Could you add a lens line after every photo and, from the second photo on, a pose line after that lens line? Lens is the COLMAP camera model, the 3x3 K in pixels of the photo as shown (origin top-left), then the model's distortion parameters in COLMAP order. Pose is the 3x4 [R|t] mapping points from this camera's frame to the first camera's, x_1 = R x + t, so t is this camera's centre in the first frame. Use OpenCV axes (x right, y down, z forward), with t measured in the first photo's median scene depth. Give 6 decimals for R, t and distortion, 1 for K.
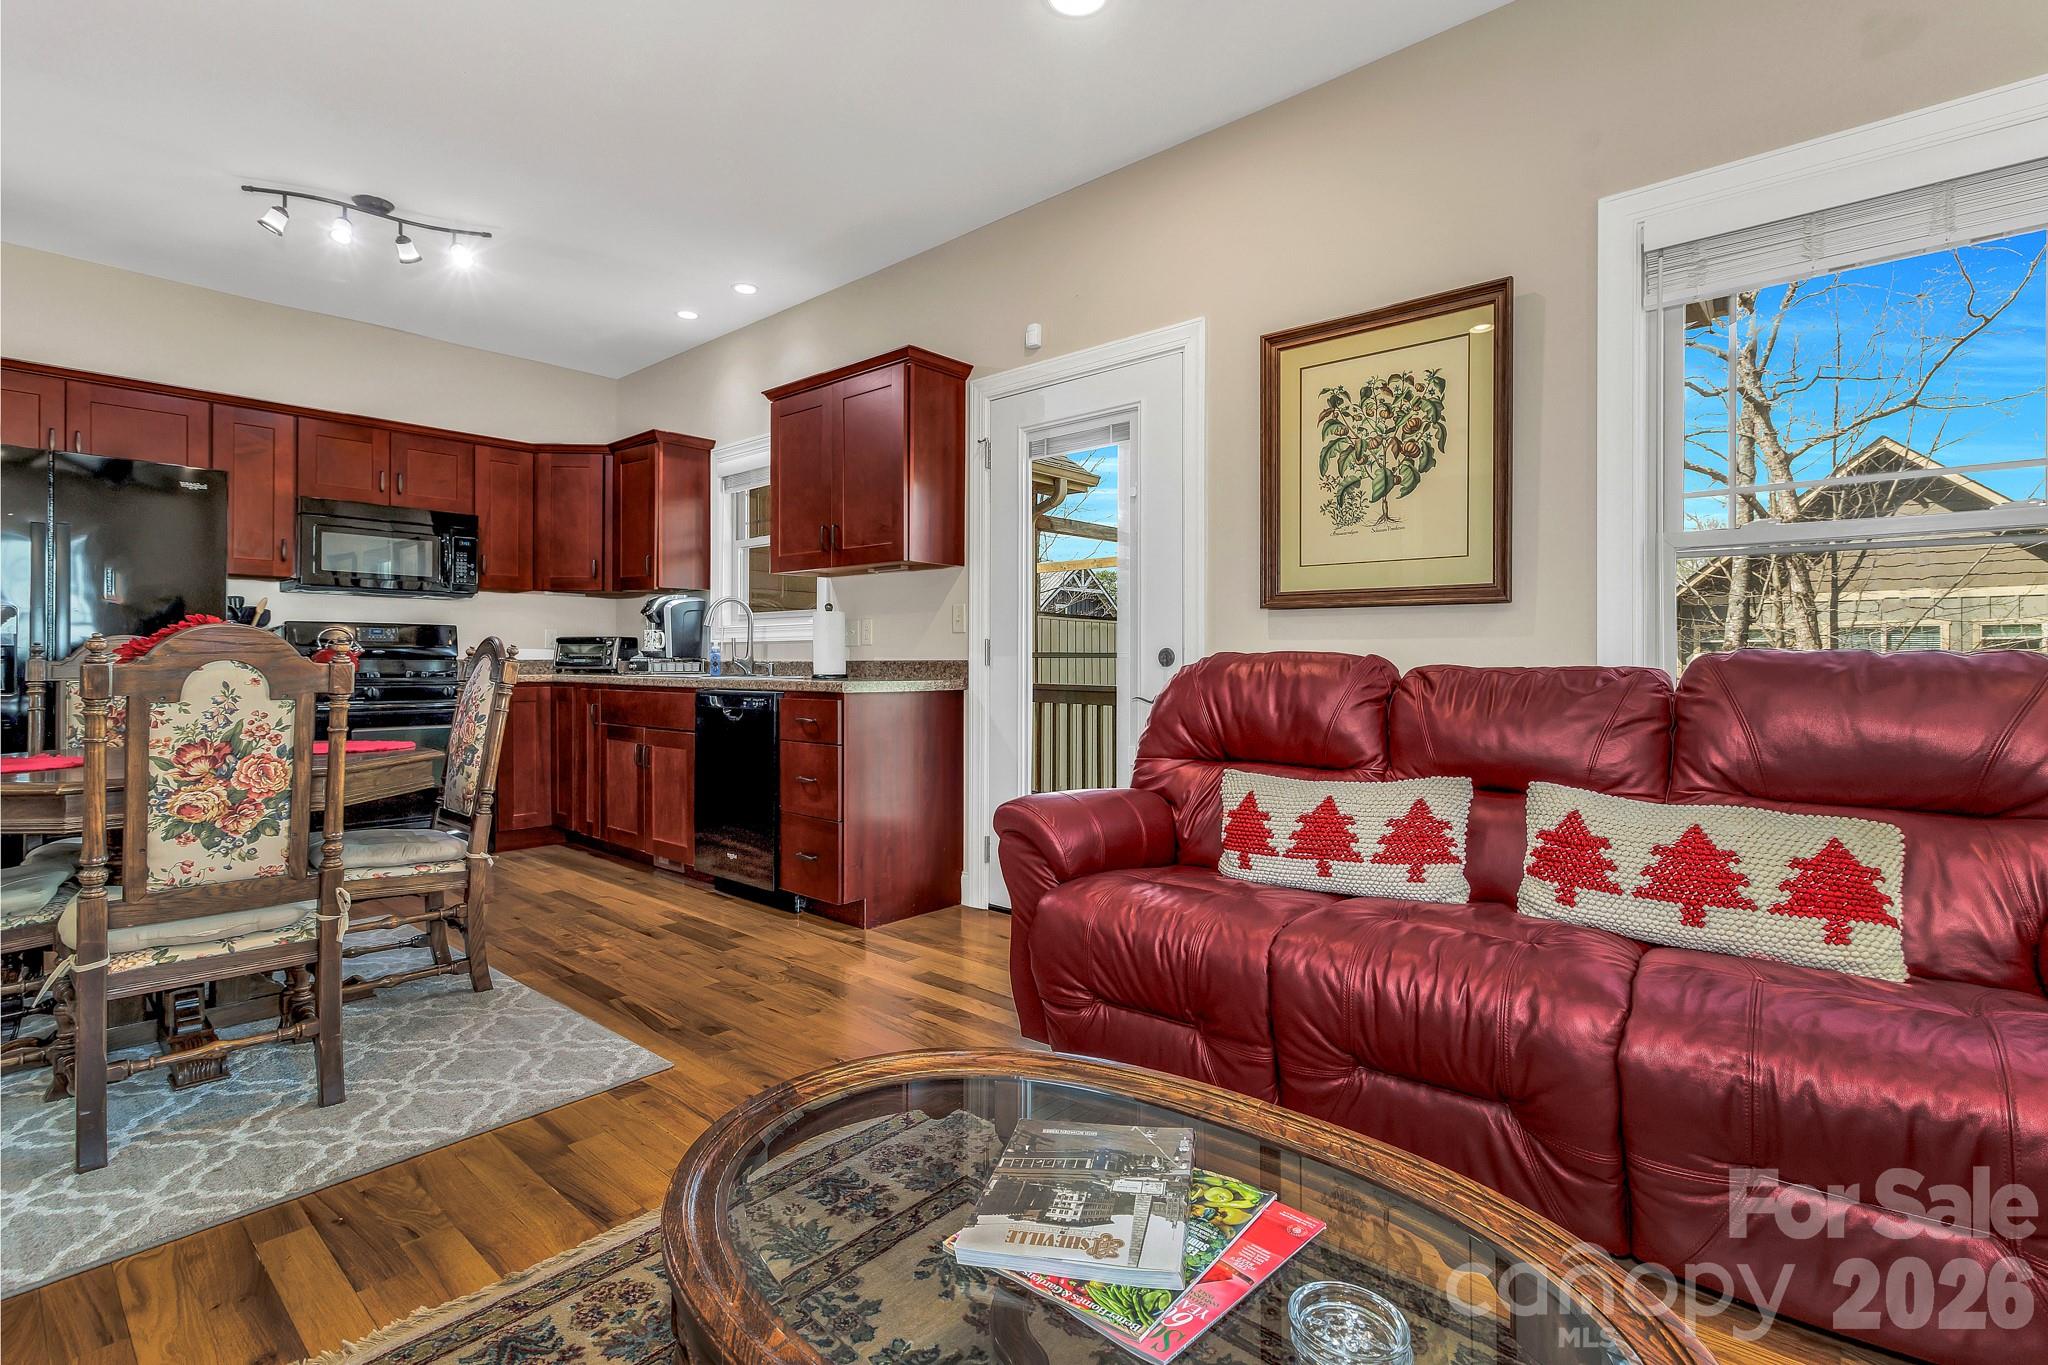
lens RADIAL K [[956.2, 0, 1025.4], [0, 956.2, 663.3], [0, 0, 1]] dist [0.000179, 0.000318]
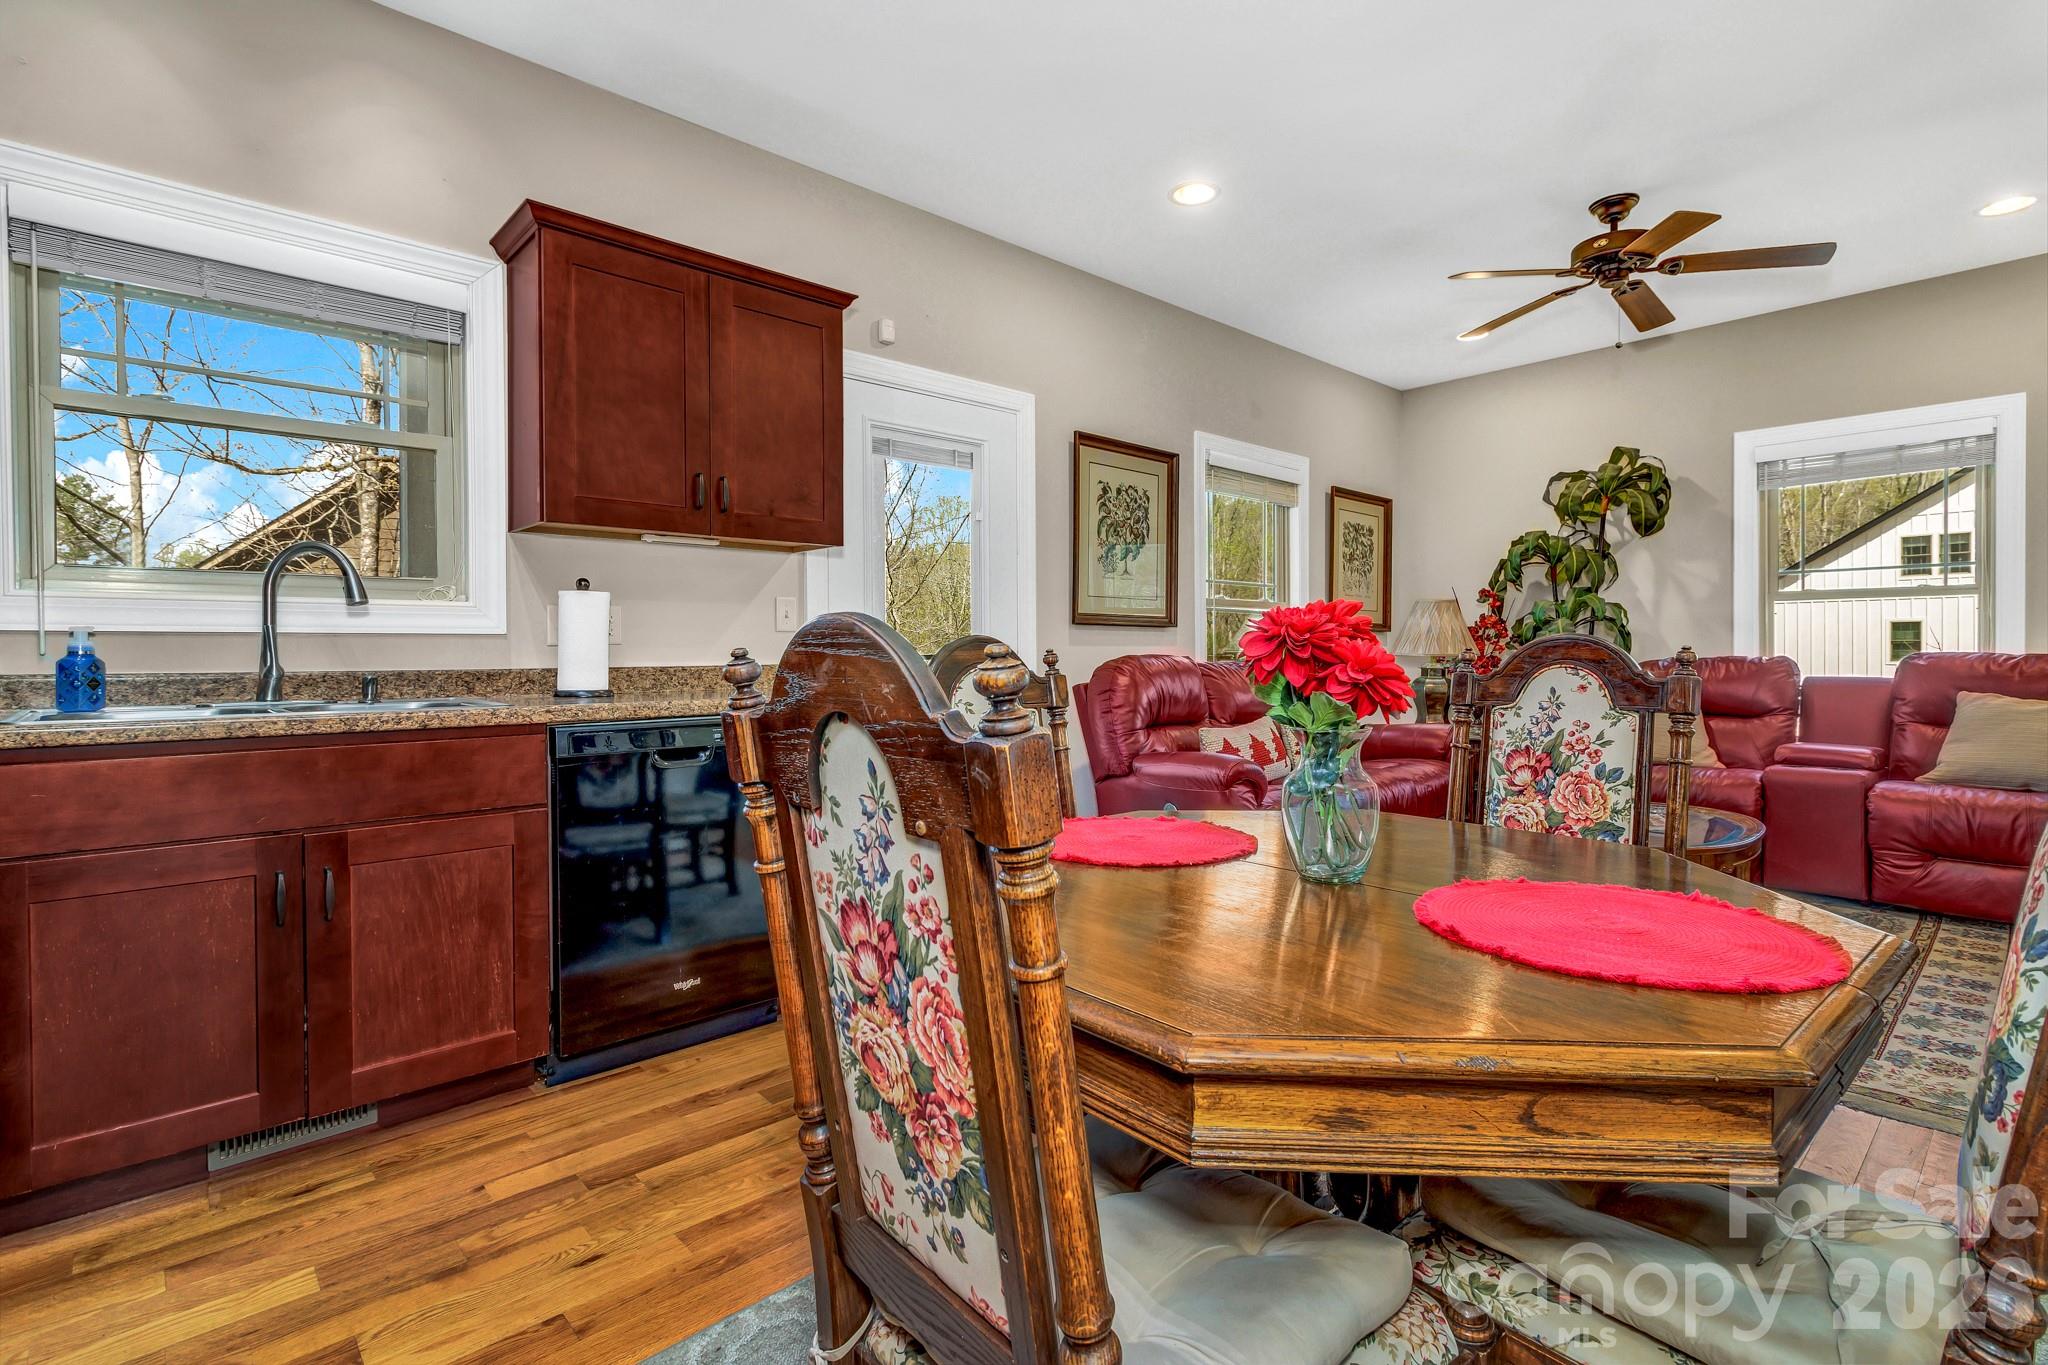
lens RADIAL K [[966.1, 0, 1029.3], [0, 966.1, 661.8], [0, 0, 1]] dist [0.001443, 0.000521]
pose [[0.094193, -0.013754, 0.995459, -1.228699], [0.006698, 0.999891, 0.013181, -0.020639], [-0.995531, 0.005426, 0.094275, 0.970686]]
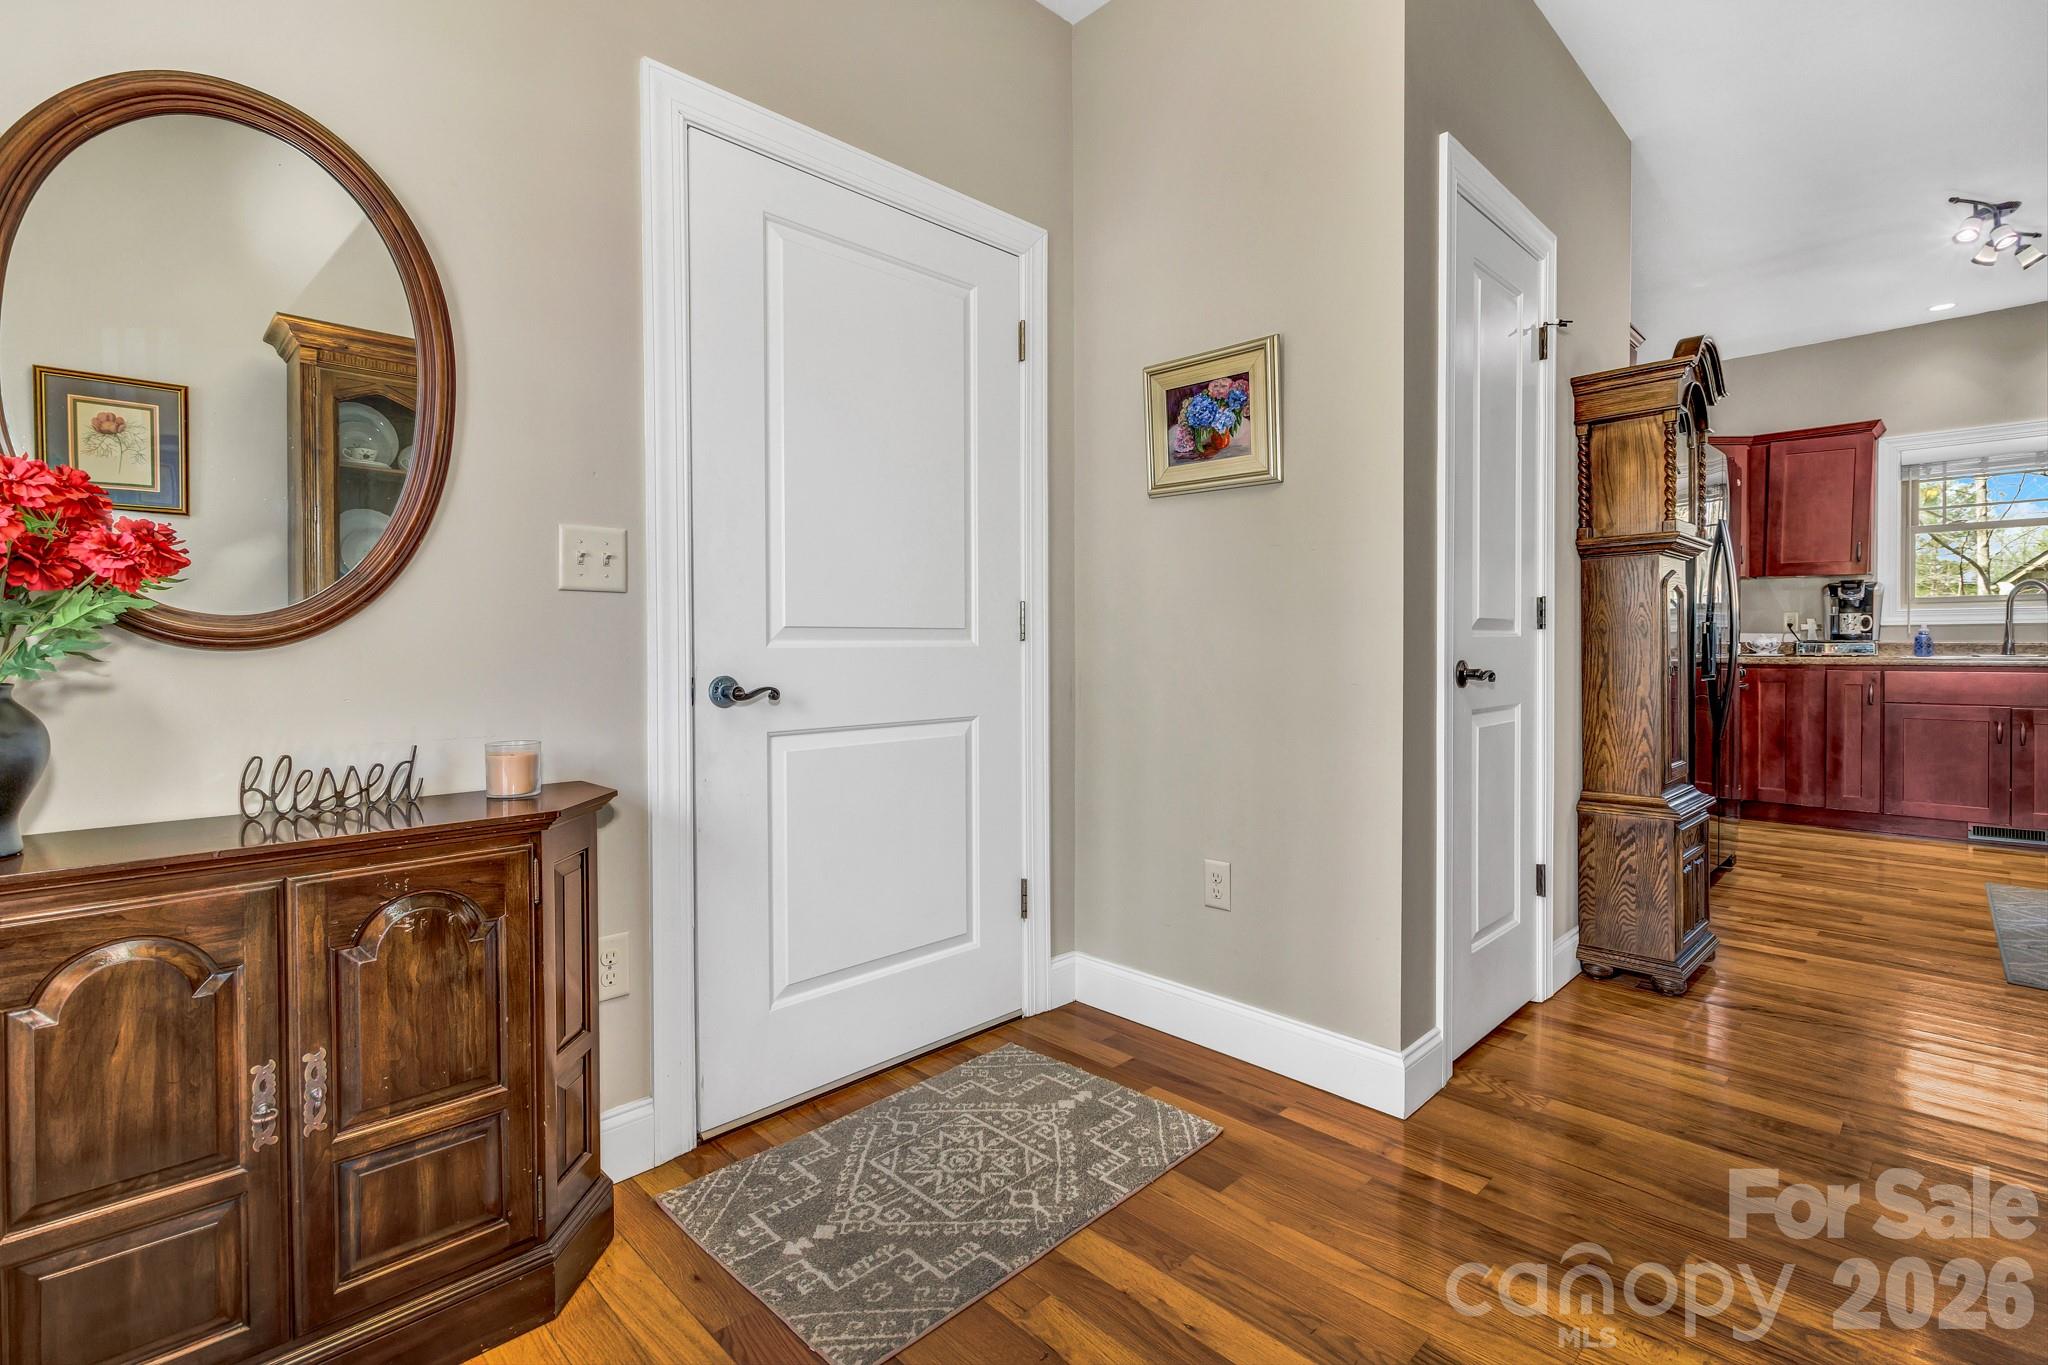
lens RADIAL K [[947.5, 0, 1032.3], [0, 947.5, 658.5], [0, 0, 1]] dist [0.001972, 0.000459]
pose [[0.998267, -0.005540, -0.058584, -2.145468], [0.006181, 0.999923, 0.010771, -0.005292], [0.058520, -0.011114, 0.998224, -0.137670]]
